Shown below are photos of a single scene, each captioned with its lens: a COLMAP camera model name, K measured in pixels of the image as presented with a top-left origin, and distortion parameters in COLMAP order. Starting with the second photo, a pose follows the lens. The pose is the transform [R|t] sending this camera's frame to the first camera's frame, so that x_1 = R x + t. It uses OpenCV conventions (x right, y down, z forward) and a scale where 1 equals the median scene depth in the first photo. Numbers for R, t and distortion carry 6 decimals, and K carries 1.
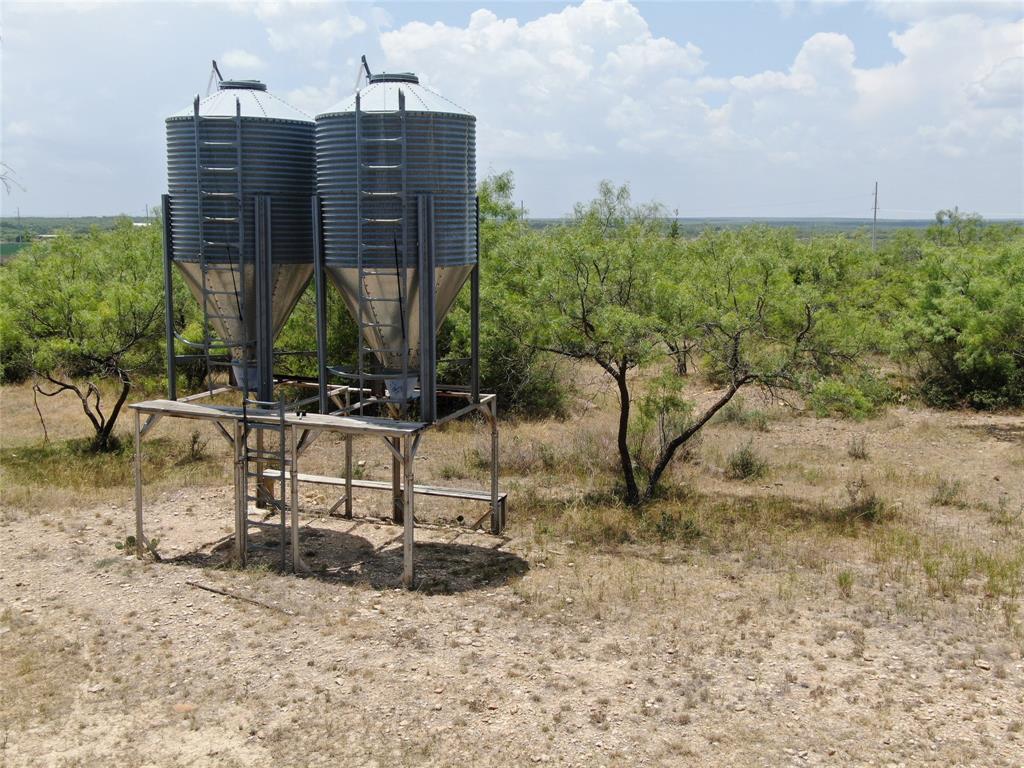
lens RADIAL K [[1073.8, 0, 511.7], [0, 1073.8, 383.3], [0, 0, 1]] dist [0.020483, 0.000000]
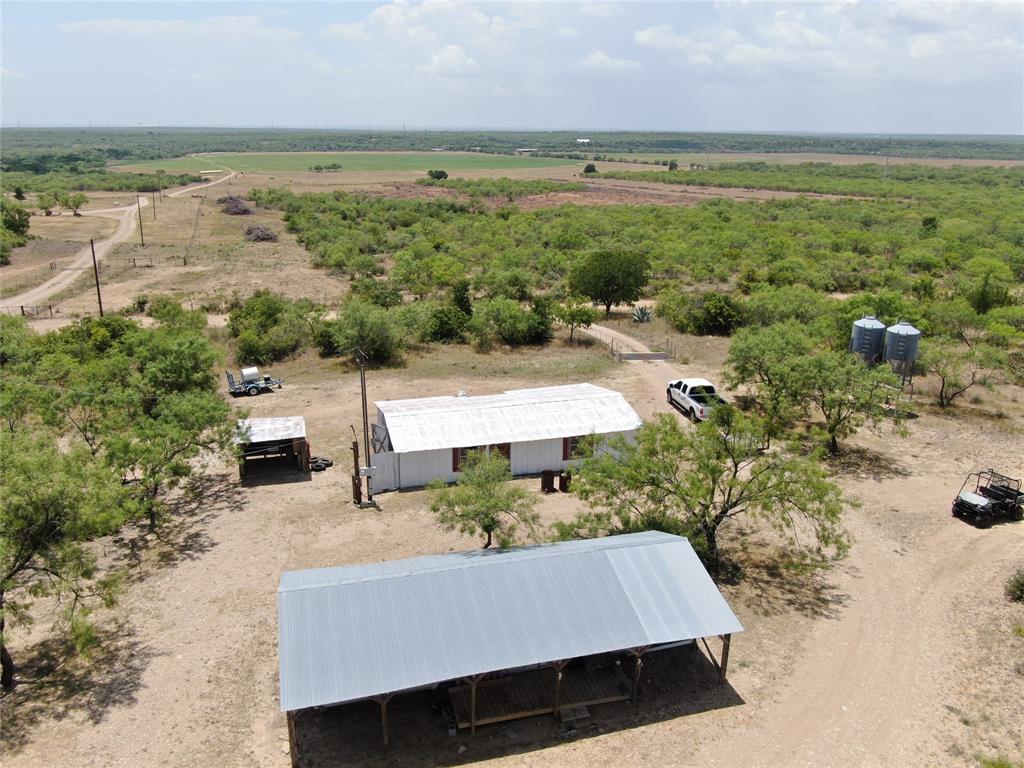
lens RADIAL K [[777.6, 0, 512.9], [0, 777.6, 385.5], [0, 0, 1]] dist [-0.010335, -0.003534]
pose [[0.912210, 0.127909, -0.389246, -0.261427], [-0.068686, 0.984317, 0.162485, -0.361067], [0.403925, -0.121485, 0.906690, -2.532137]]
